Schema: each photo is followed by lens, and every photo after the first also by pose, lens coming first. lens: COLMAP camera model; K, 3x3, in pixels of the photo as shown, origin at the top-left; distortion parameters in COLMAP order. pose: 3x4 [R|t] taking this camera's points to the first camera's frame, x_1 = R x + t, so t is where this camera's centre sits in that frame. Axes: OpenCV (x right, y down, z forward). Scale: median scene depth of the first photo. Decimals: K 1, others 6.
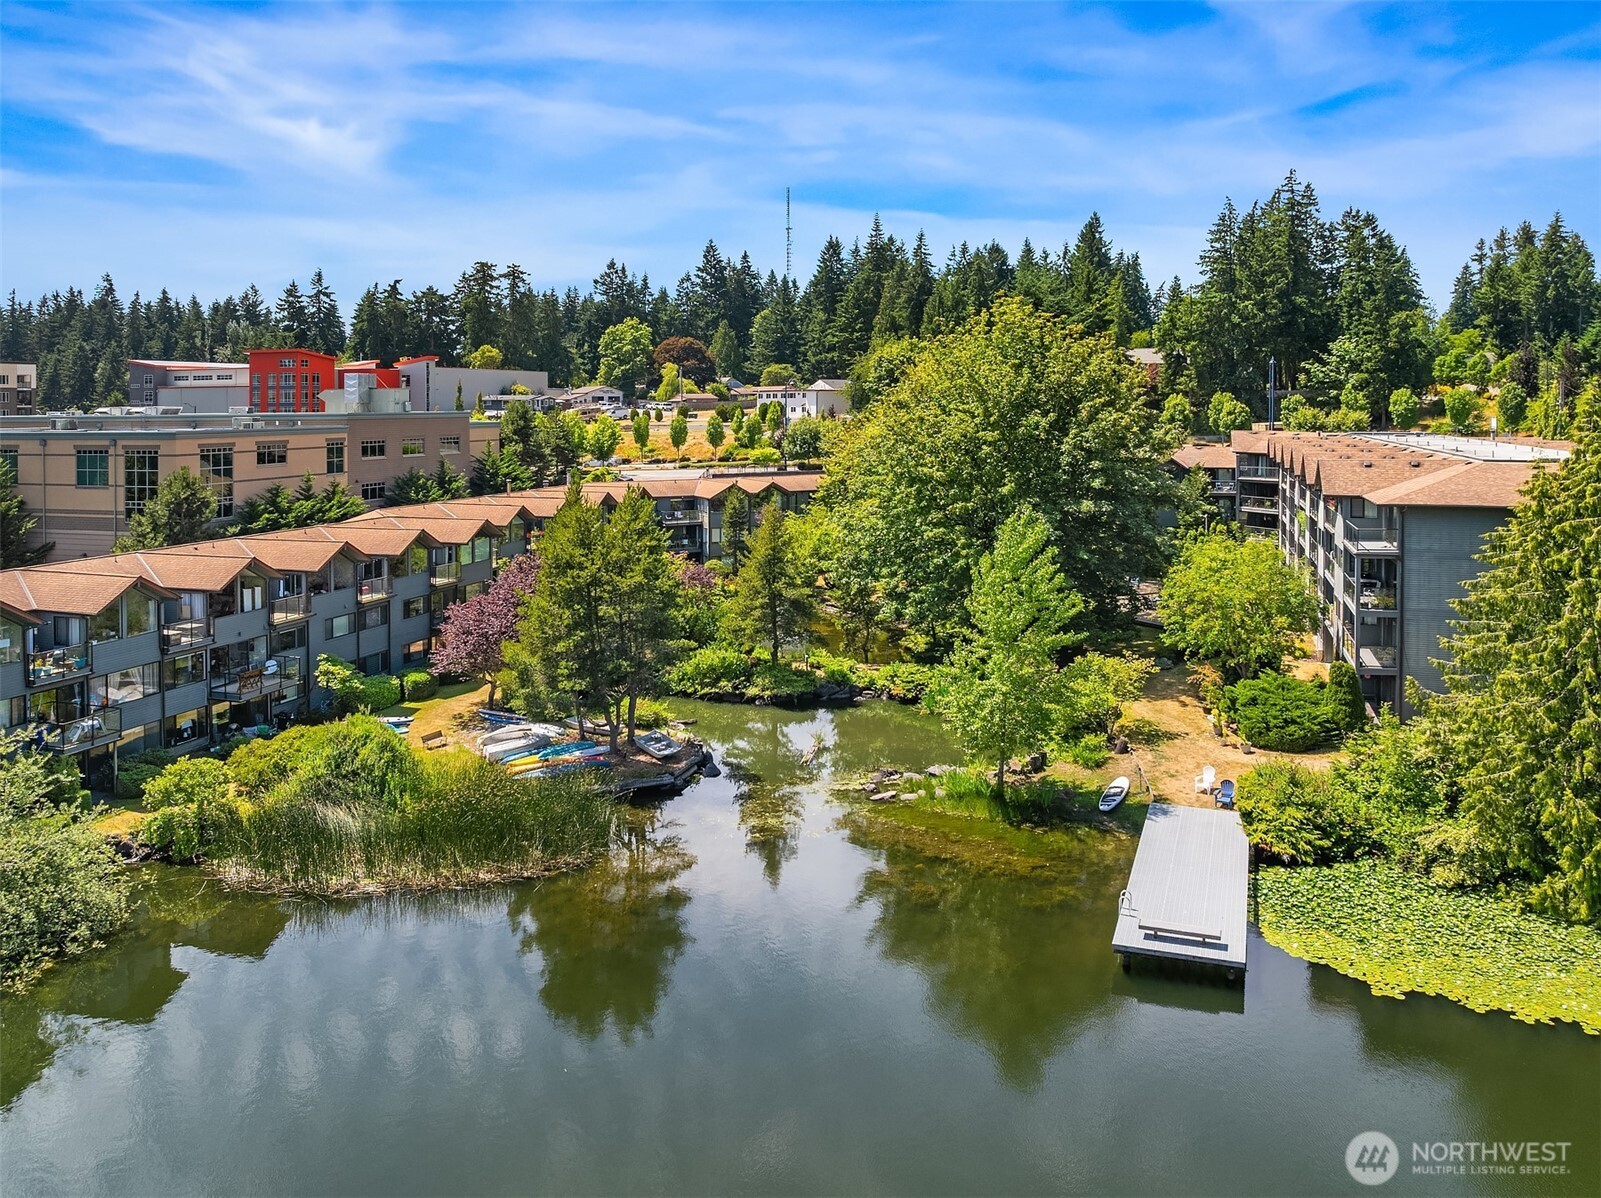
lens RADIAL K [[1115.5, 0, 798.8], [0, 1115.5, 589.7], [0, 0, 1]] dist [-0.027648, -0.000663]
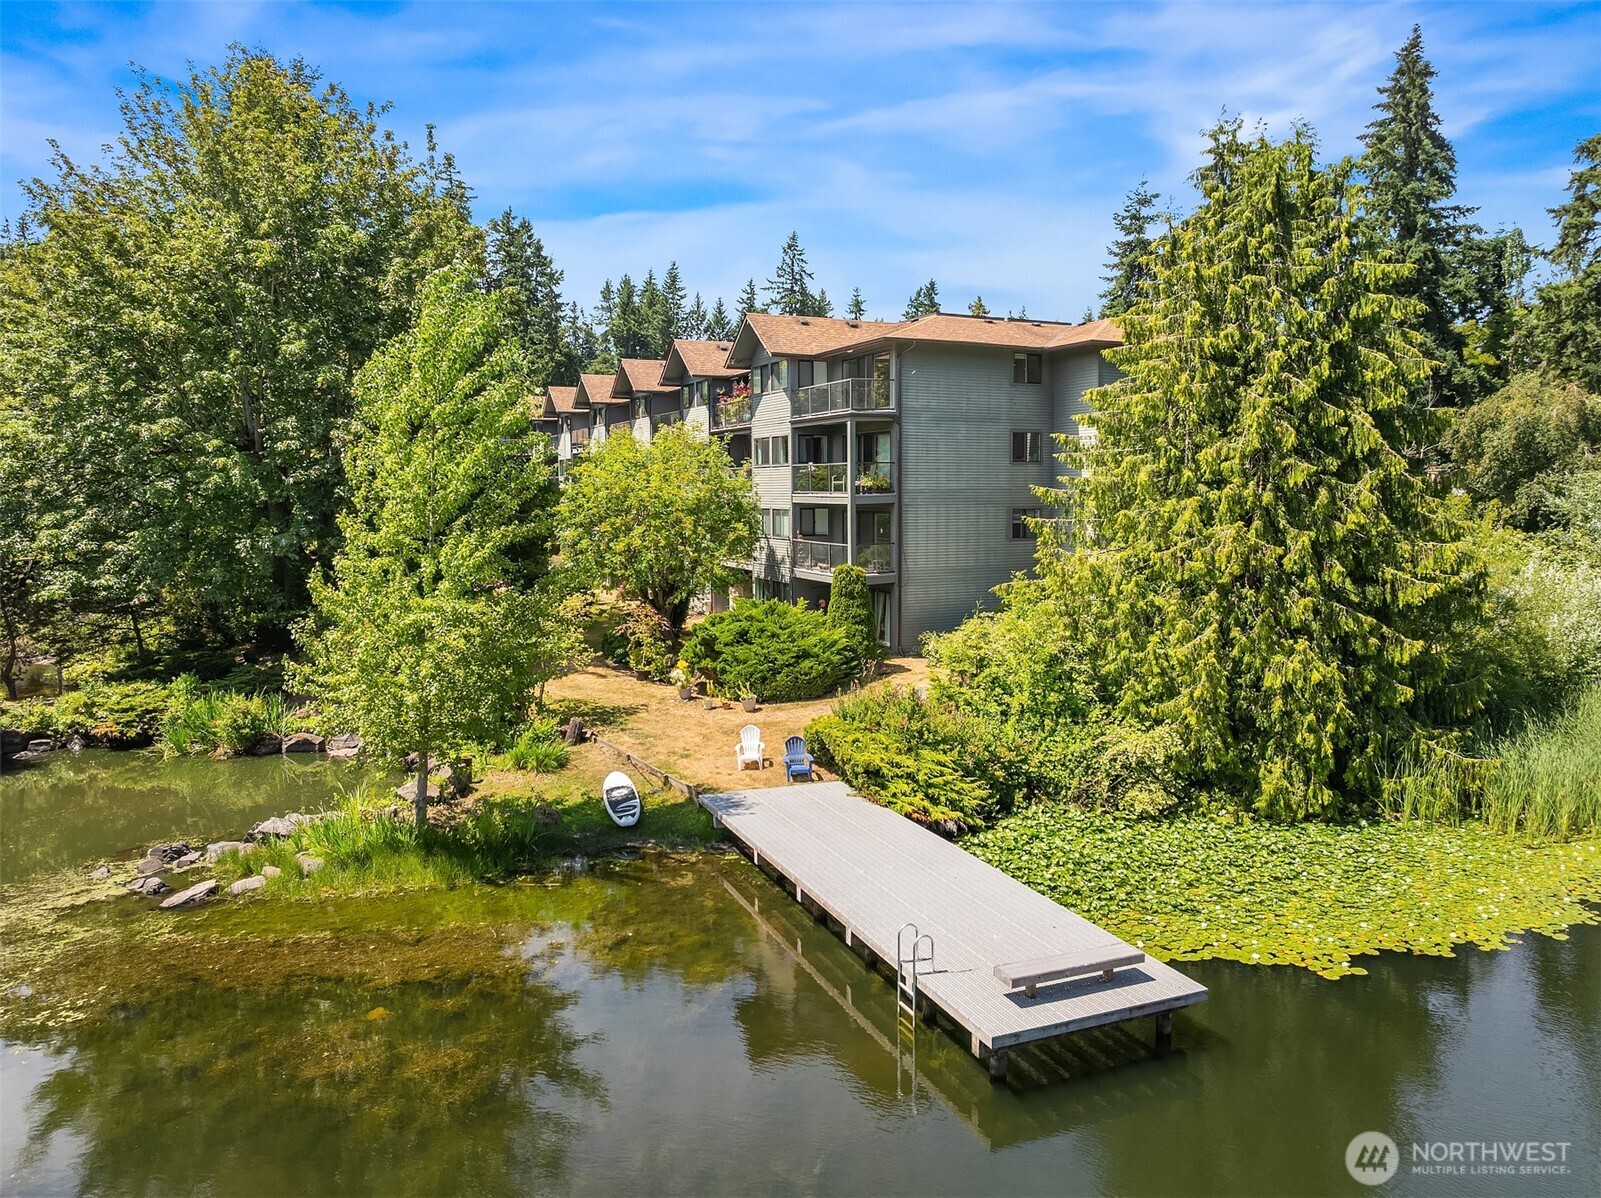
lens RADIAL K [[1213.1, 0, 796.0], [0, 1213.1, 593.1], [0, 0, 1]] dist [-0.008661, -0.003200]
pose [[0.754734, -0.072677, 0.651993, -0.046828], [0.108175, 0.994027, -0.014418, 0.089967], [-0.647051, 0.081411, 0.758088, 0.424277]]
